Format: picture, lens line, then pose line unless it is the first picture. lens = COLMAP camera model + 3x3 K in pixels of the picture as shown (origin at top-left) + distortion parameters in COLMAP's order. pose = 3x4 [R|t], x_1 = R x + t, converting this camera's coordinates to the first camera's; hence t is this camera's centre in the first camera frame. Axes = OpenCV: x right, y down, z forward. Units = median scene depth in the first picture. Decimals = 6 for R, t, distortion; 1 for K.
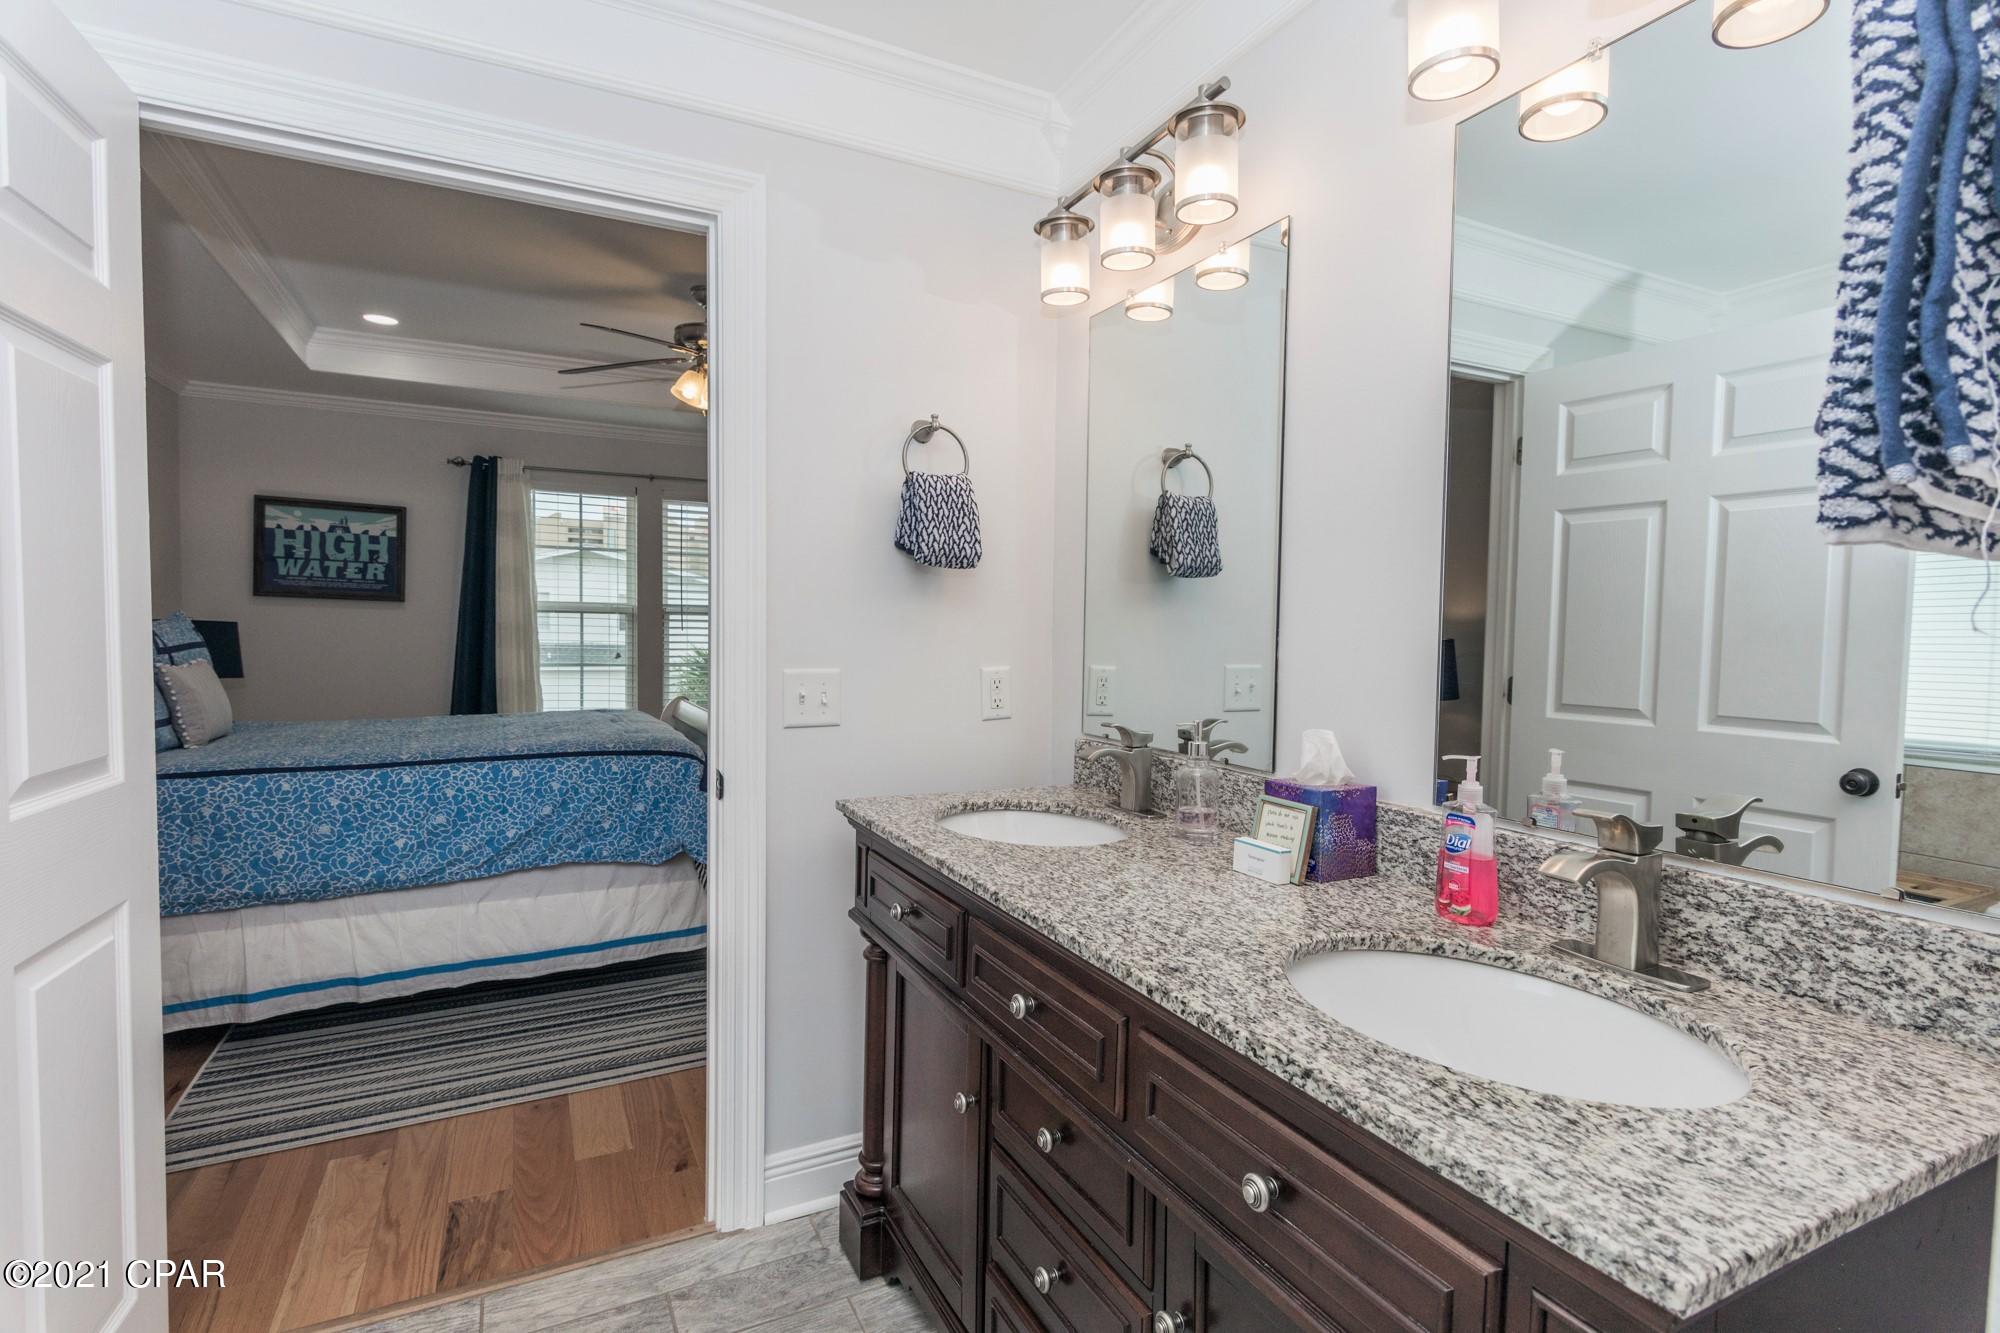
lens RADIAL K [[962.1, 0, 997.6], [0, 962.1, 666.6], [0, 0, 1]] dist [0.001055, 0.000316]
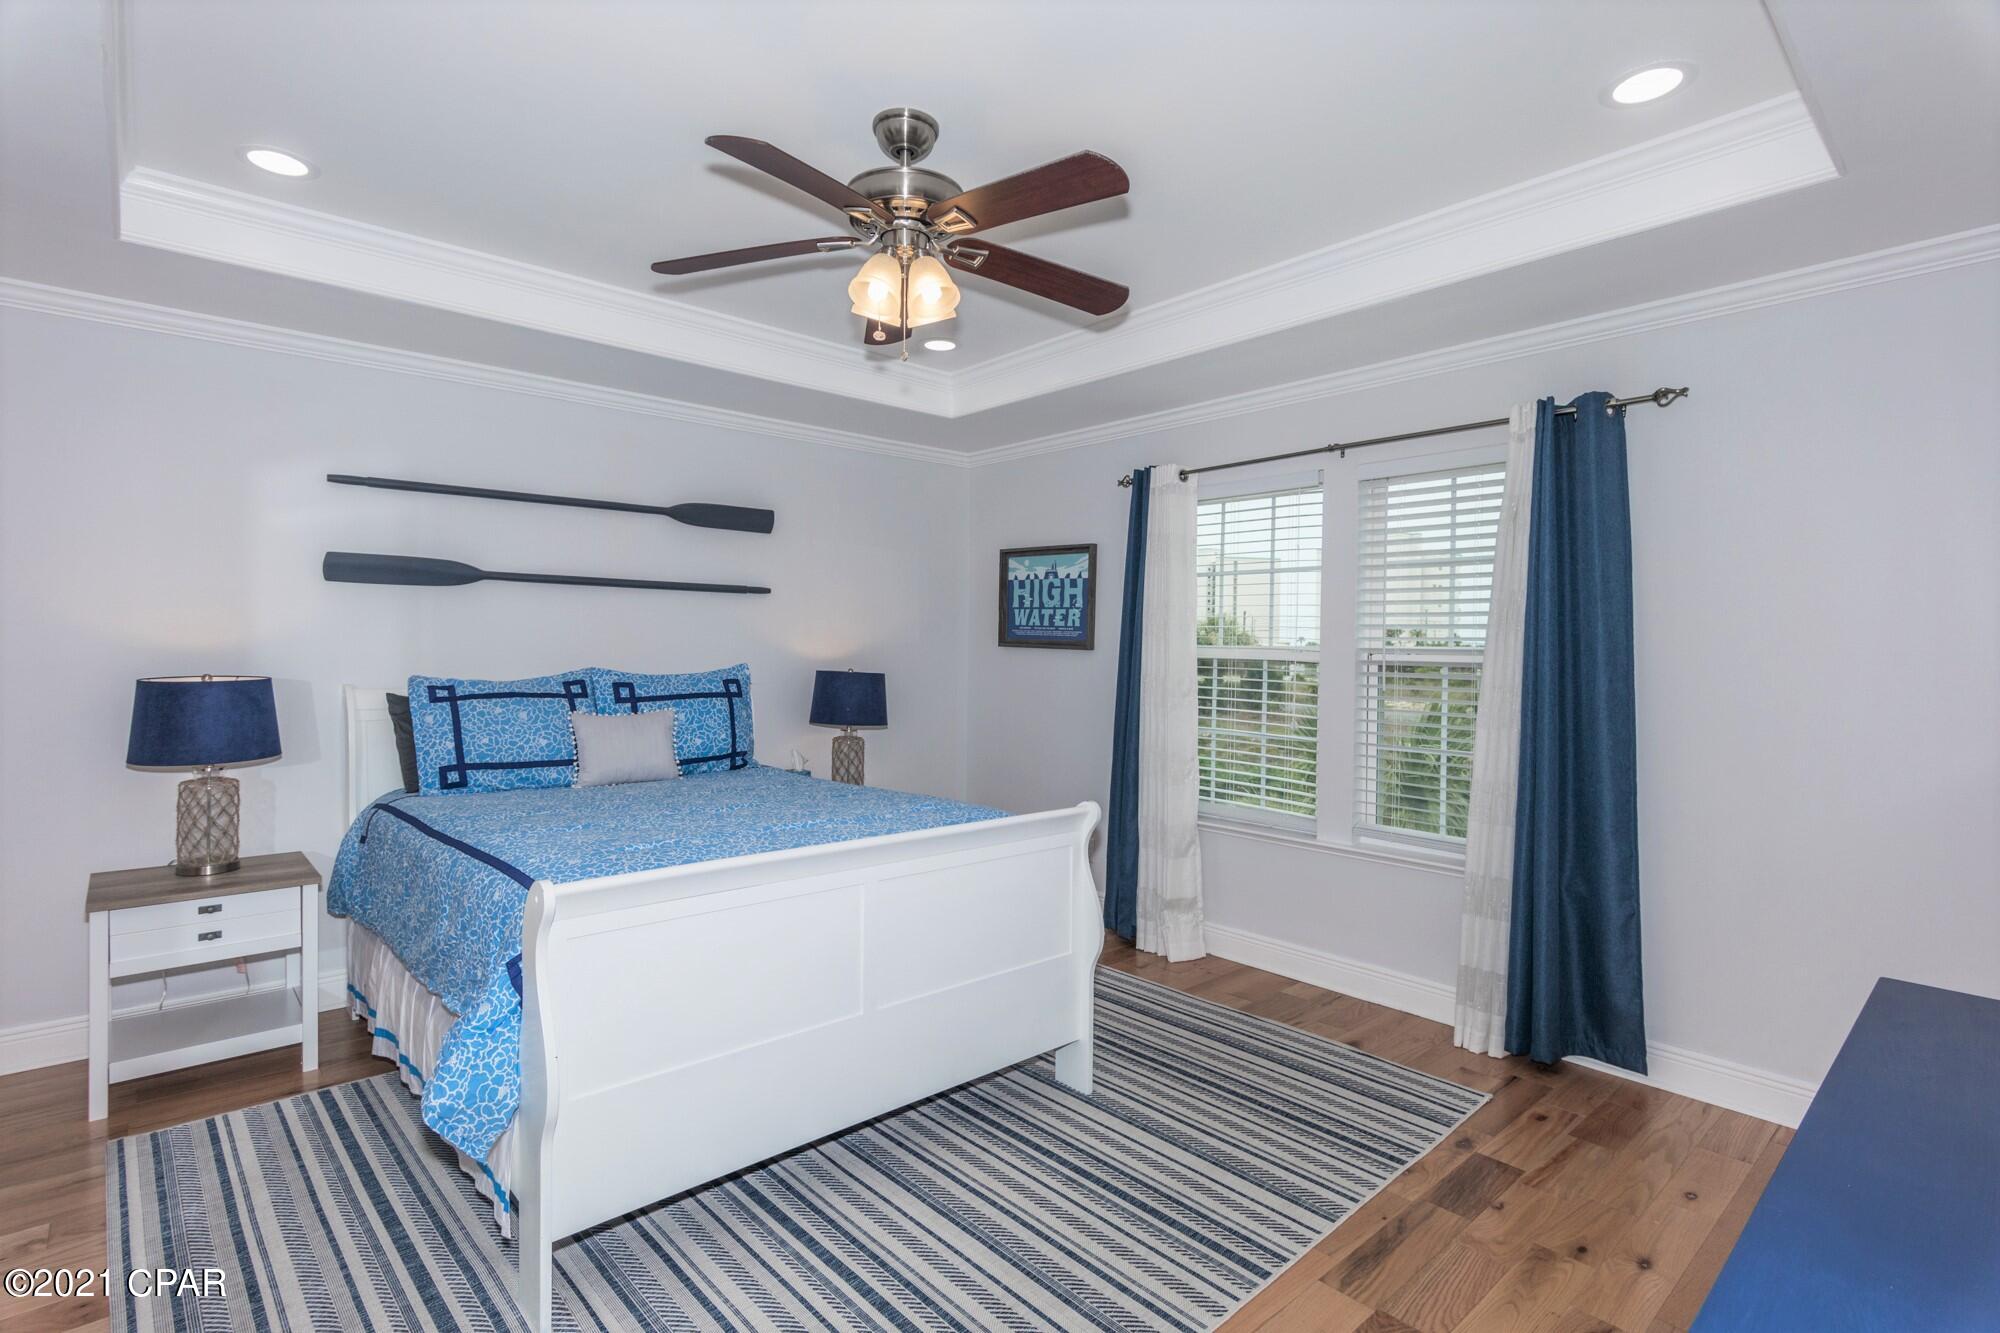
lens RADIAL K [[962.1, 0, 997.6], [0, 962.1, 666.6], [0, 0, 1]] dist [0.001055, 0.000316]
pose [[0.259931, 0.005894, -0.965609, 0.363187], [-0.046026, 0.998920, -0.006292, -0.071257], [0.964530, 0.046078, 0.259922, 1.150364]]
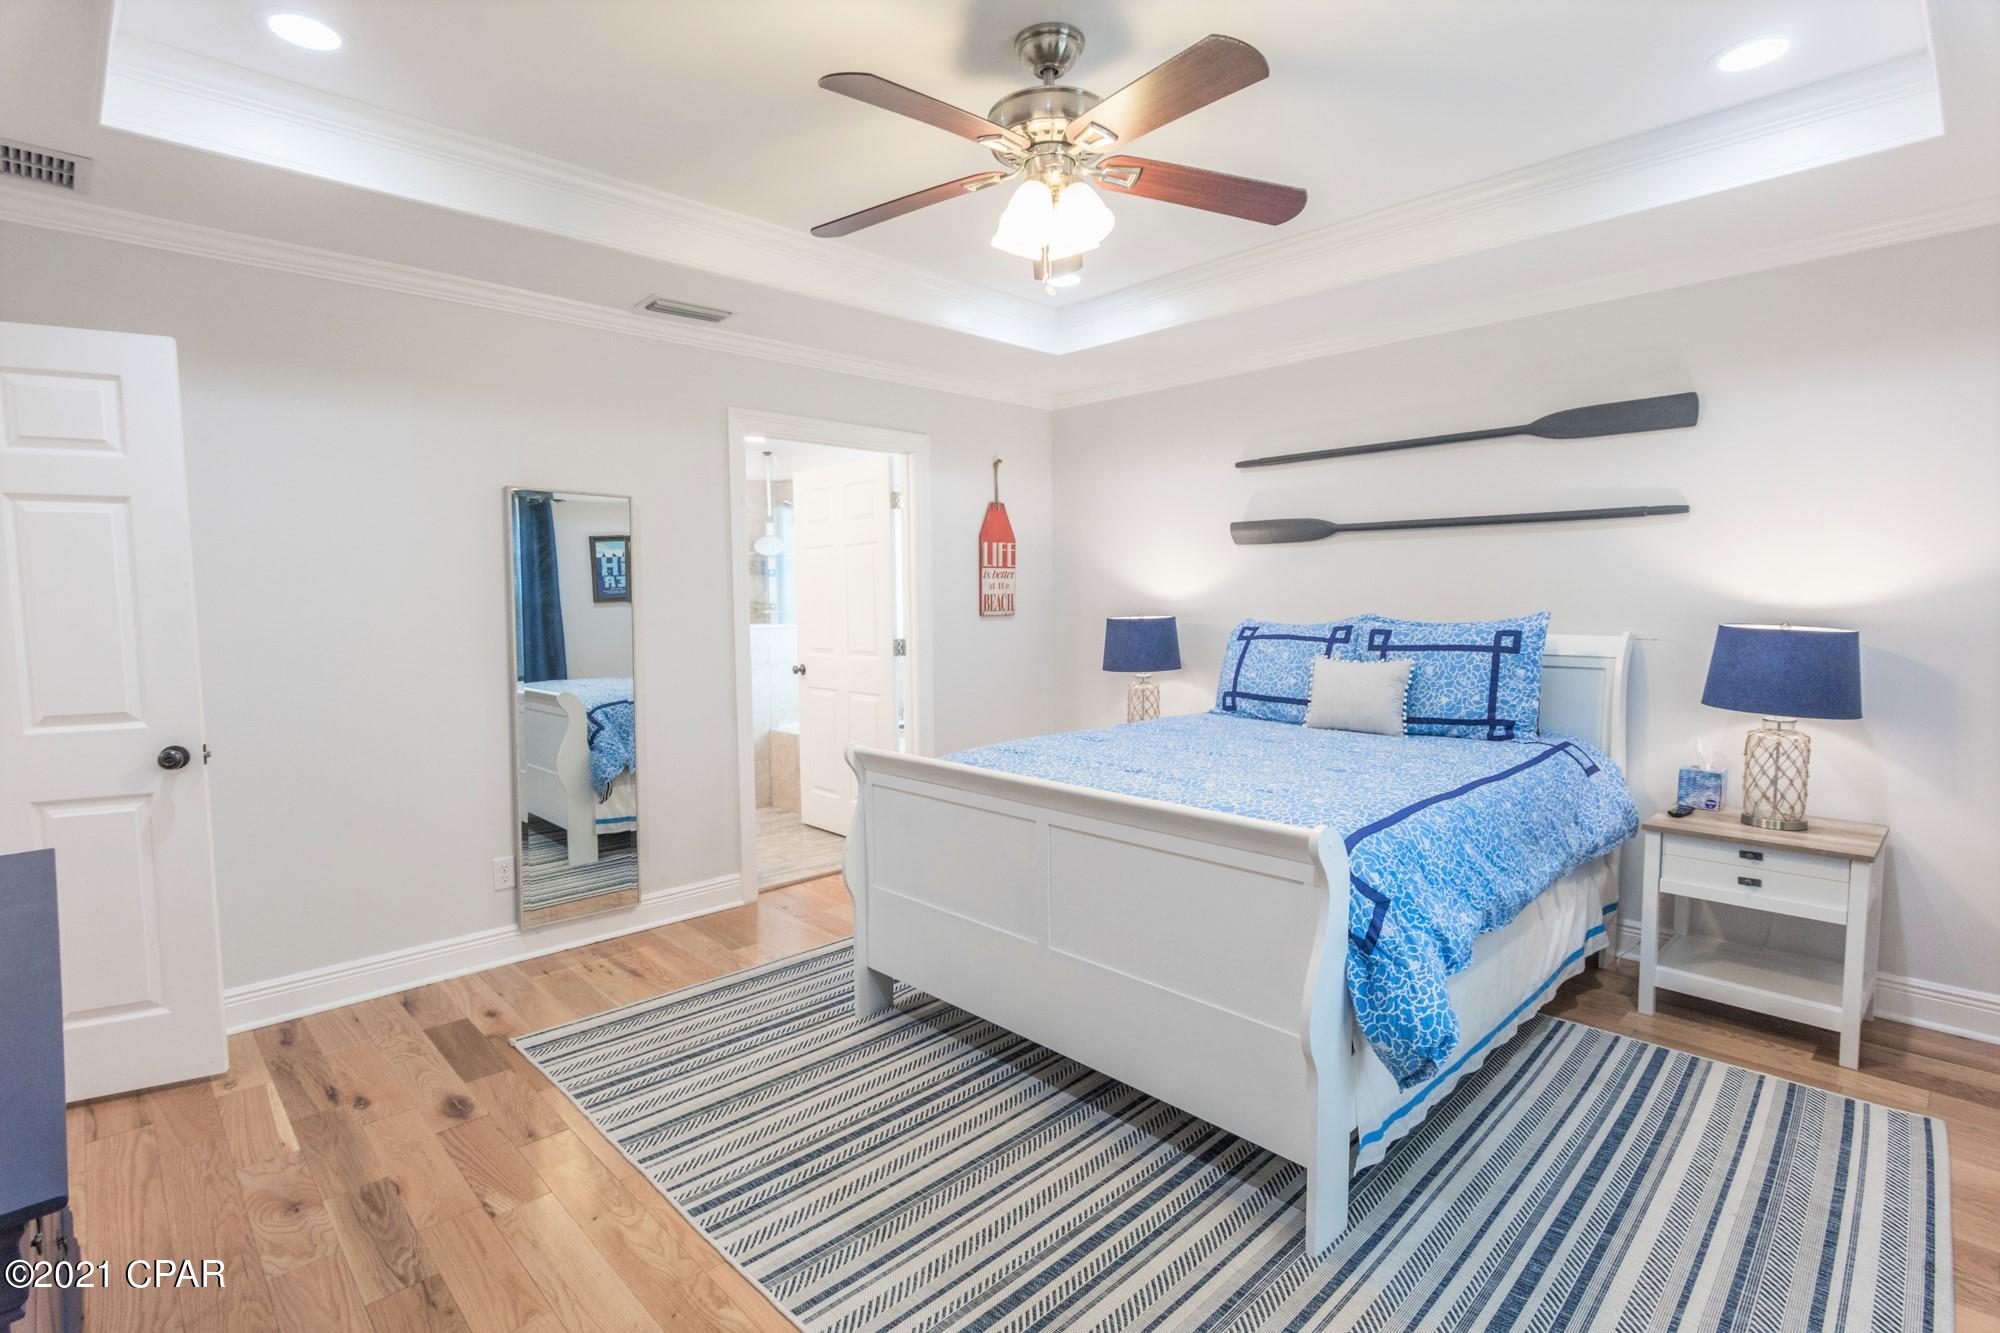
lens RADIAL K [[973.9, 0, 984.2], [0, 973.9, 628.0], [0, 0, 1]] dist [0.002437, 0.000294]
pose [[-0.957747, 0.001637, -0.287606, -0.110782], [-0.019678, 0.997268, 0.071204, -0.113006], [0.286936, 0.073855, -0.955098, 1.981336]]
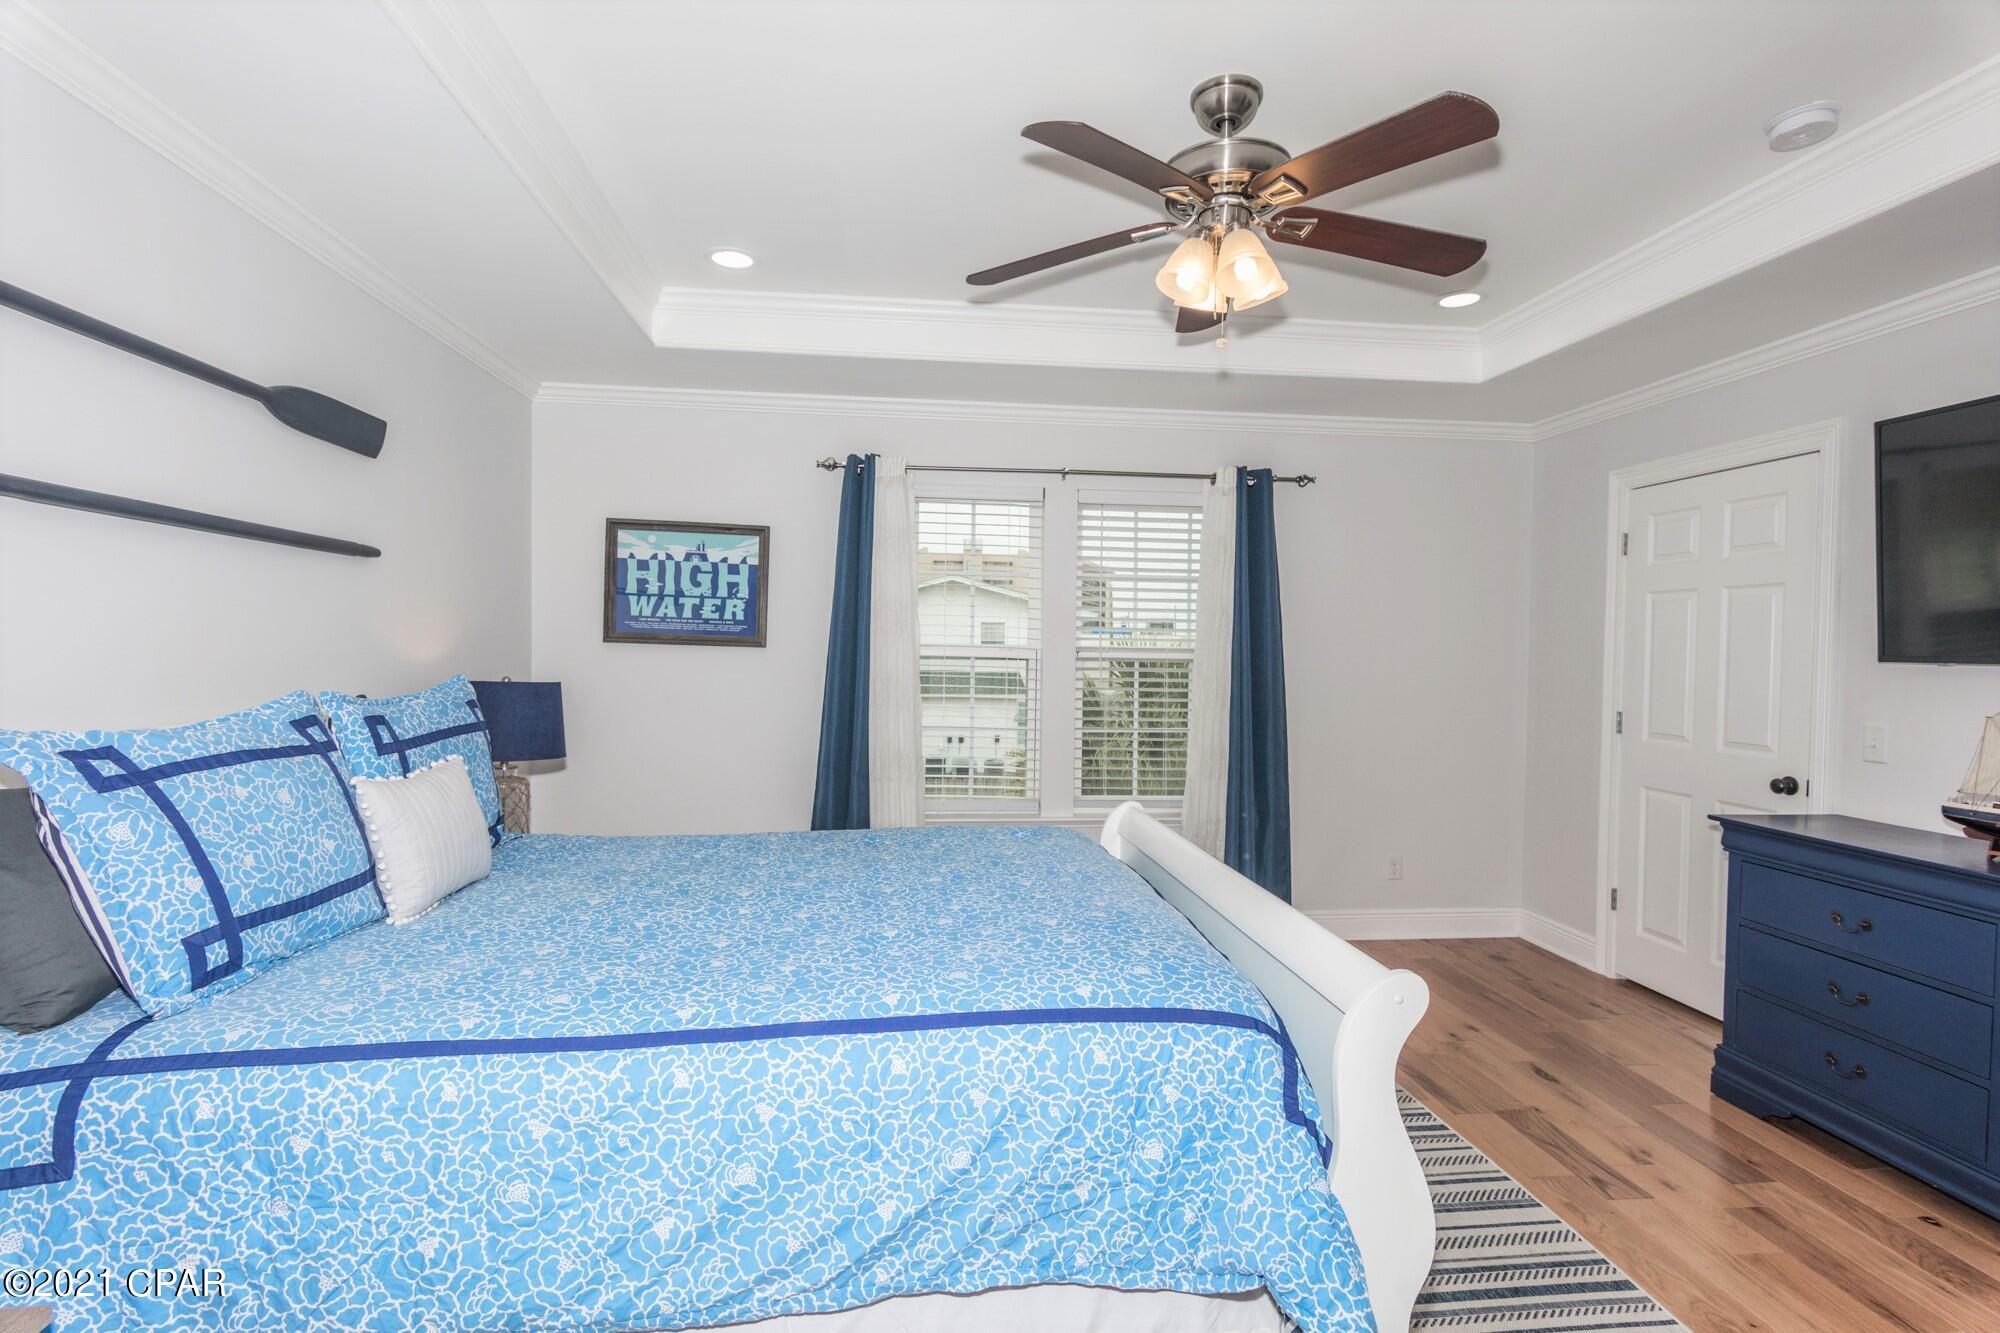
lens RADIAL K [[962.1, 0, 997.6], [0, 962.1, 666.6], [0, 0, 1]] dist [0.001055, 0.000316]
pose [[0.938691, 0.004520, -0.344730, -0.288040], [-0.013006, 0.999667, -0.022307, -0.061854], [0.344514, 0.025423, 0.938437, 0.560502]]
